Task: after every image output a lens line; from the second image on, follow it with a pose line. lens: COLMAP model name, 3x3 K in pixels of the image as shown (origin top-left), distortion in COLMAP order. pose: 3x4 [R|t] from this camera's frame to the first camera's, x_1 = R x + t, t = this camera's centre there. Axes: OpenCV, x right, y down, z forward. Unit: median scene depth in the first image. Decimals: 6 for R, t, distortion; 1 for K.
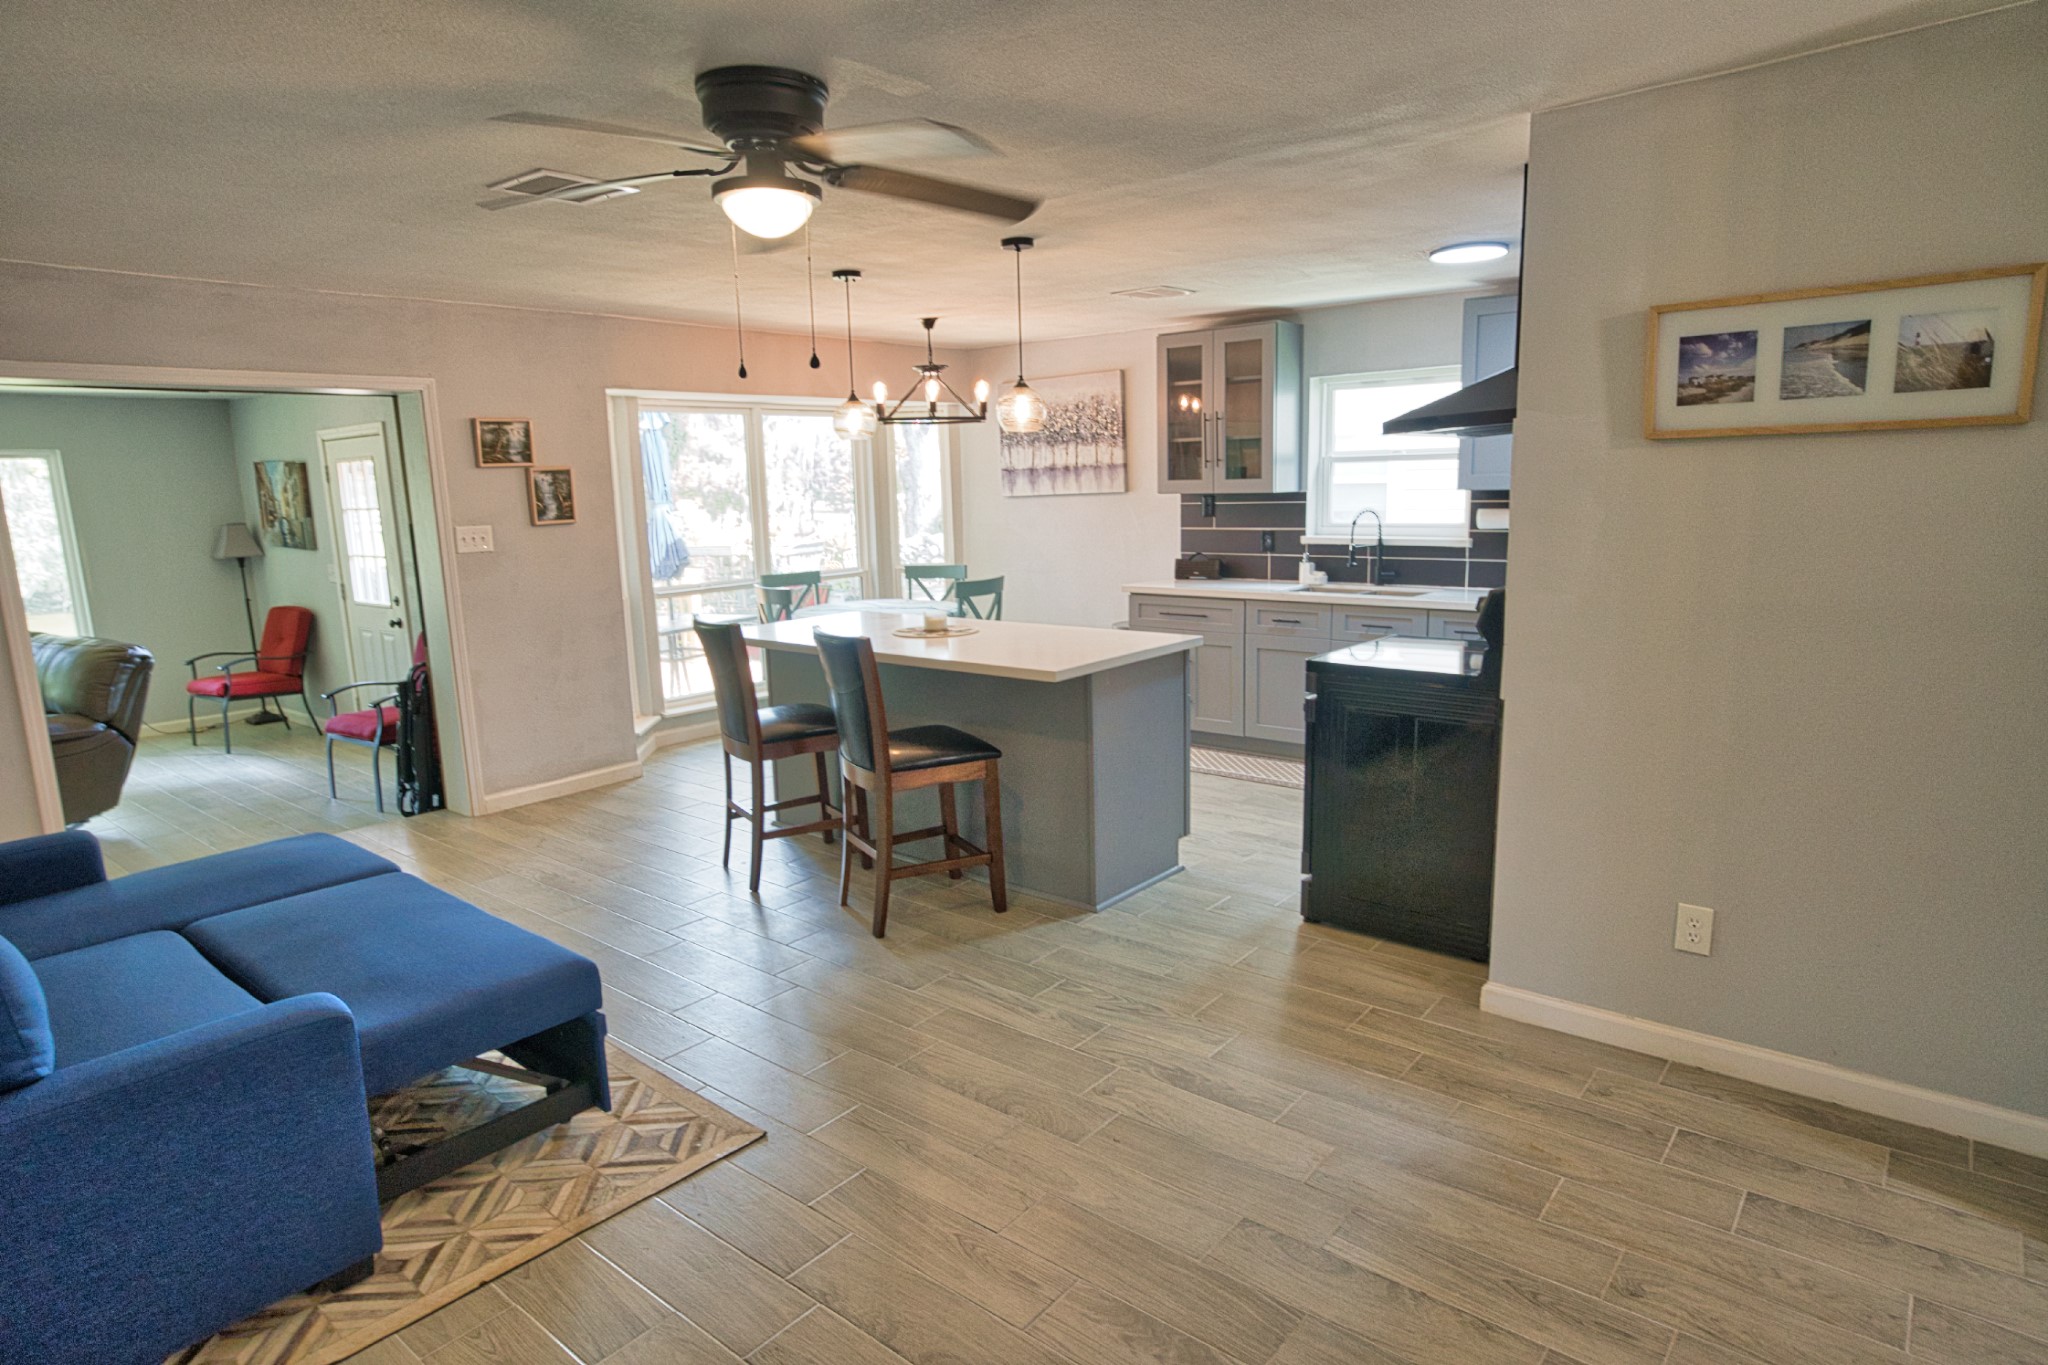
lens RADIAL K [[1153.3, 0, 1022.4], [0, 1153.3, 691.7], [0, 0, 1]] dist [-0.022836, 0.000989]
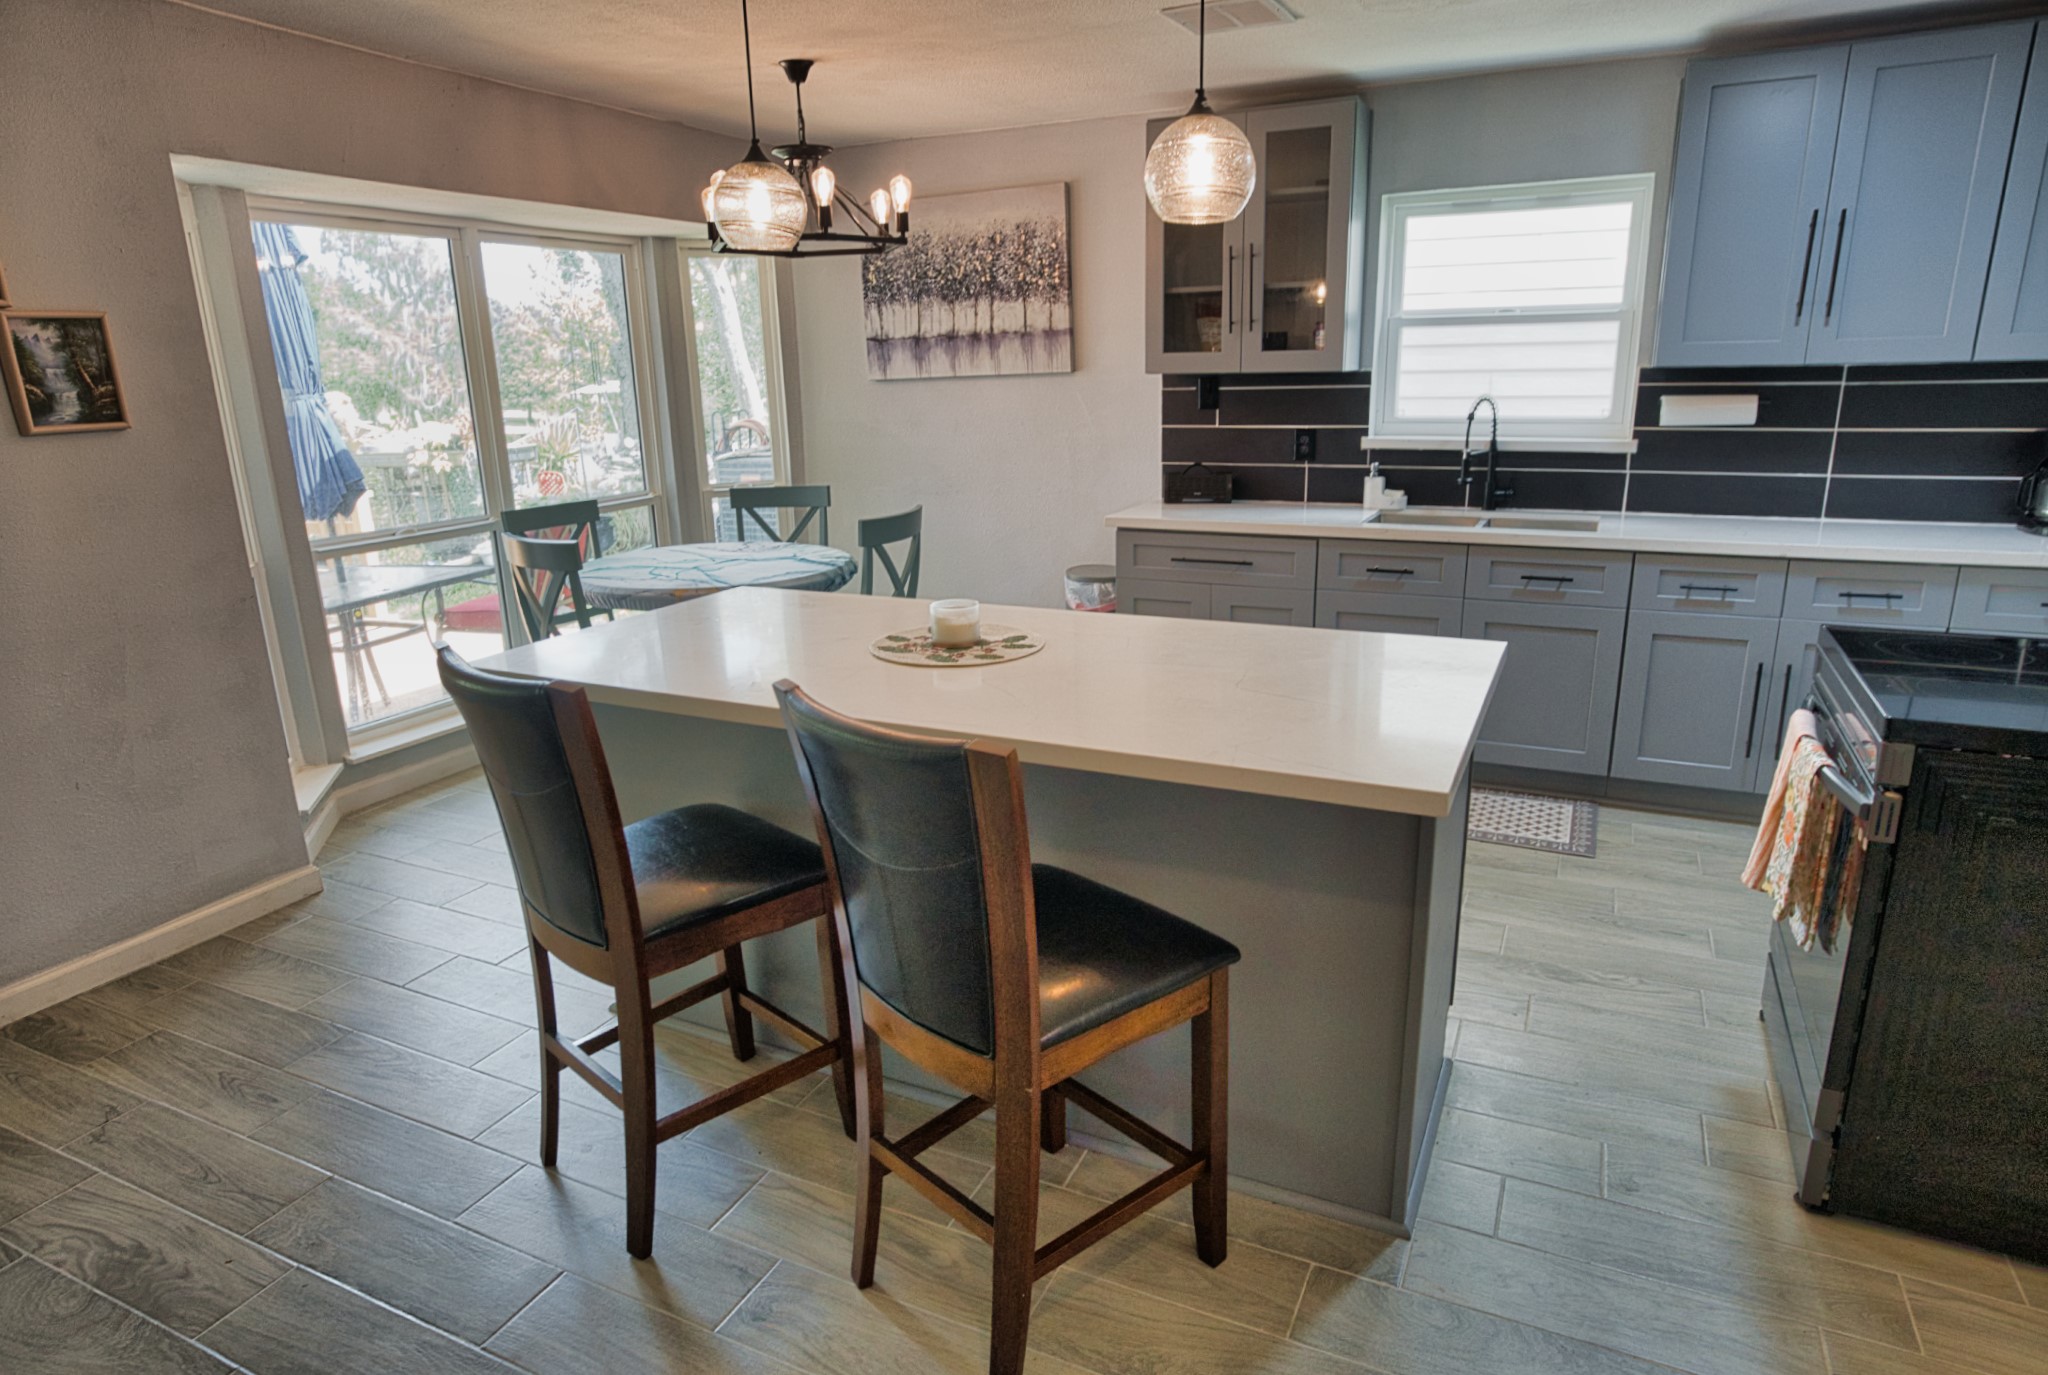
lens RADIAL K [[1178.0, 0, 1016.4], [0, 1178.0, 693.0], [0, 0, 1]] dist [-0.029935, 0.018813]
pose [[0.971143, -0.060492, 0.230699, -0.122737], [0.040615, 0.995117, 0.089957, -0.055448], [-0.235014, -0.077991, 0.968858, 0.364214]]
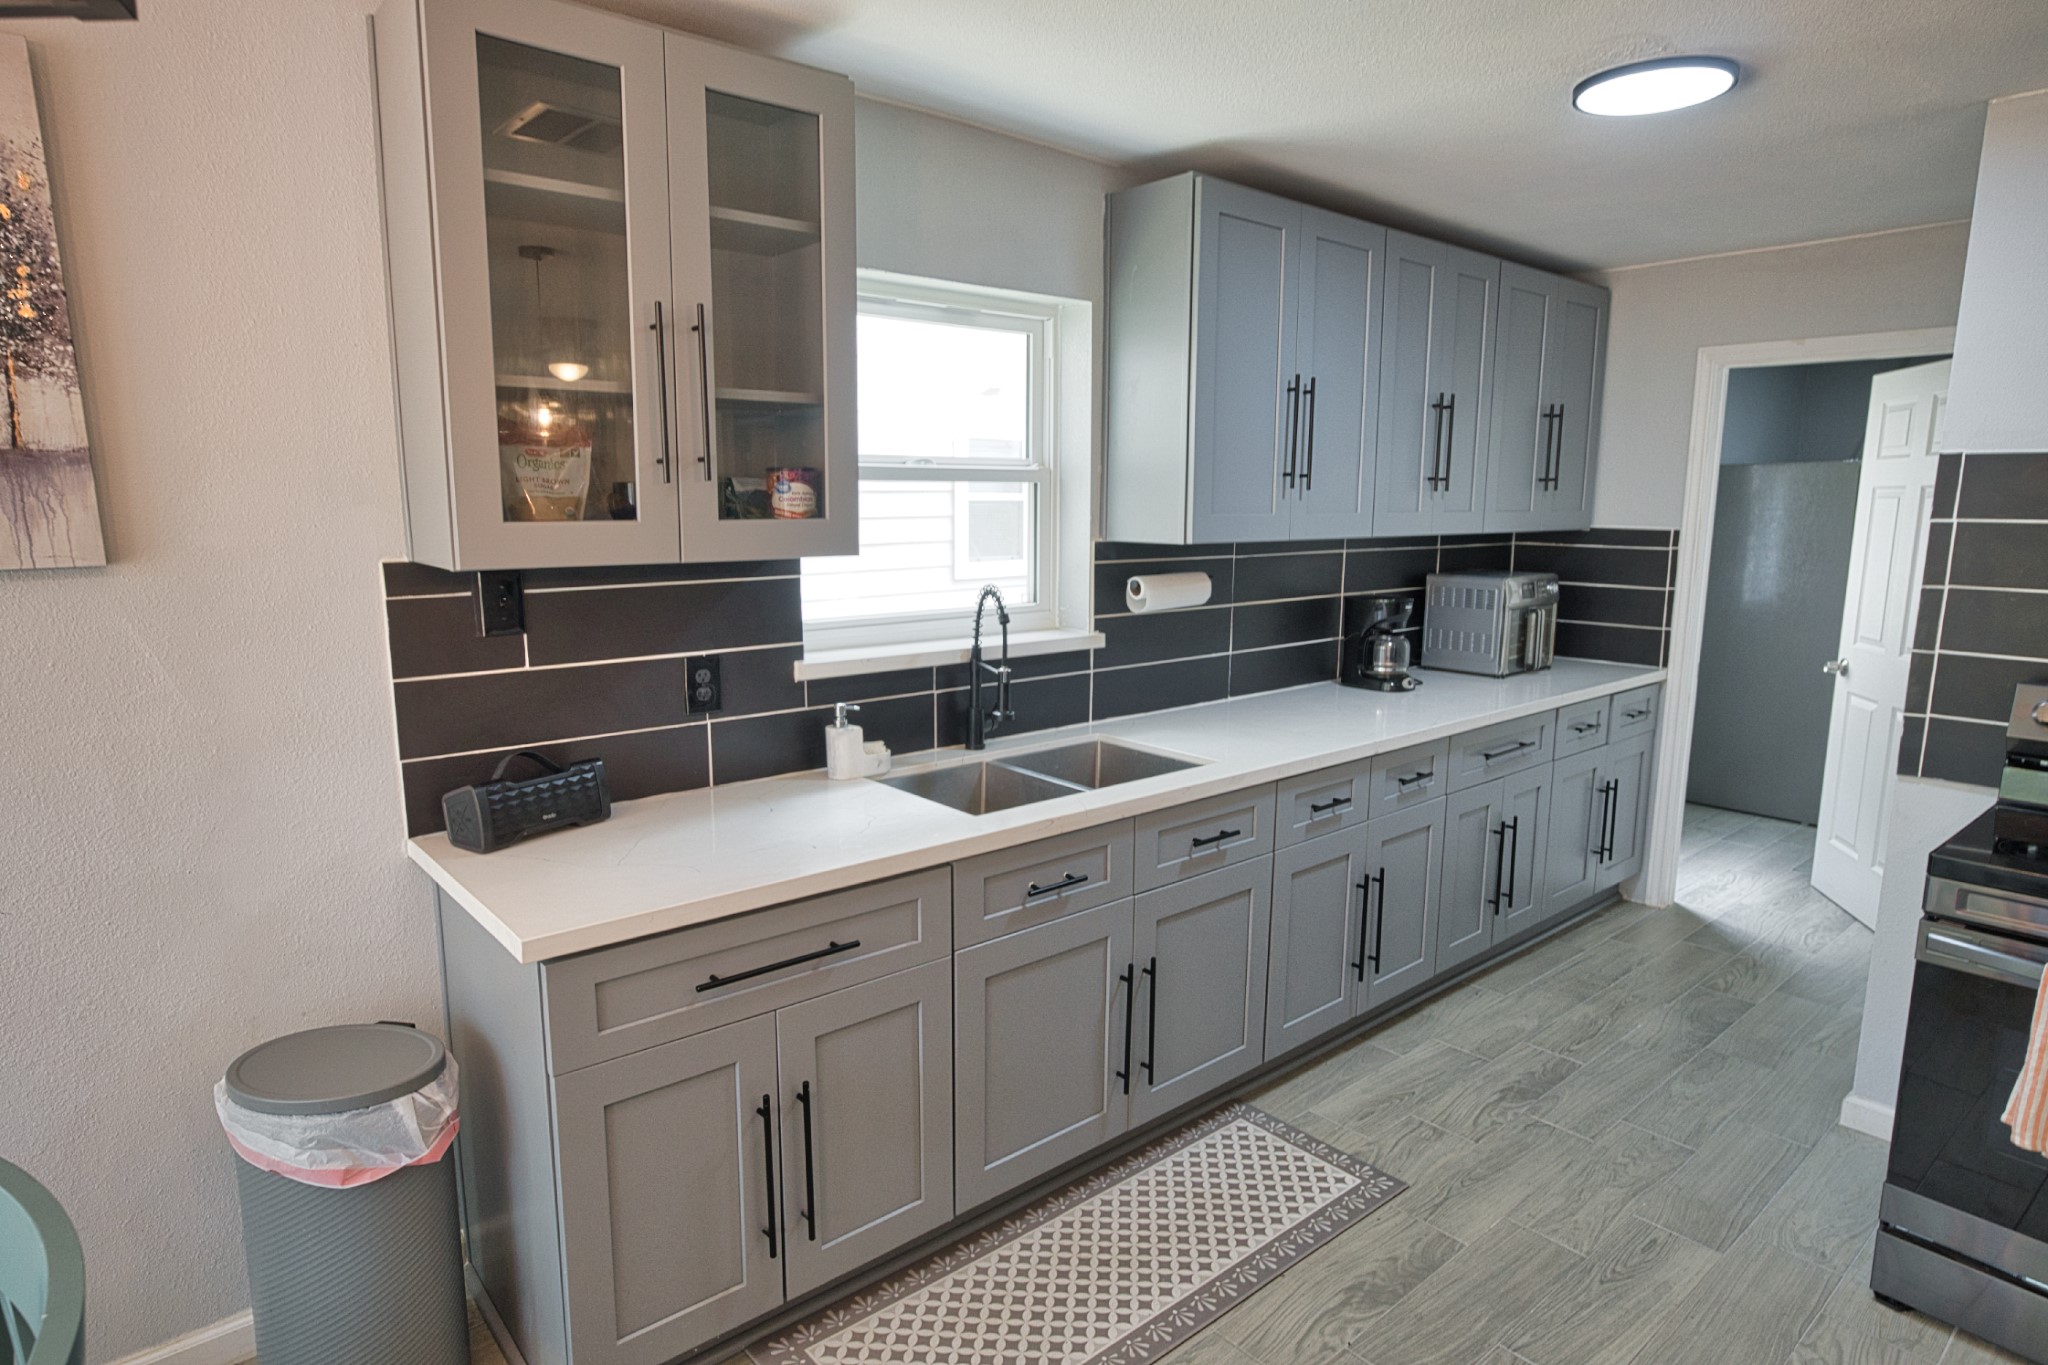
lens RADIAL K [[1153.3, 0, 1022.4], [0, 1153.3, 691.7], [0, 0, 1]] dist [-0.022836, 0.000989]
pose [[0.165221, -0.140605, 0.976182, -0.131643], [0.166517, 0.979553, 0.112906, -0.156092], [-0.972098, 0.143897, 0.185256, 0.847813]]
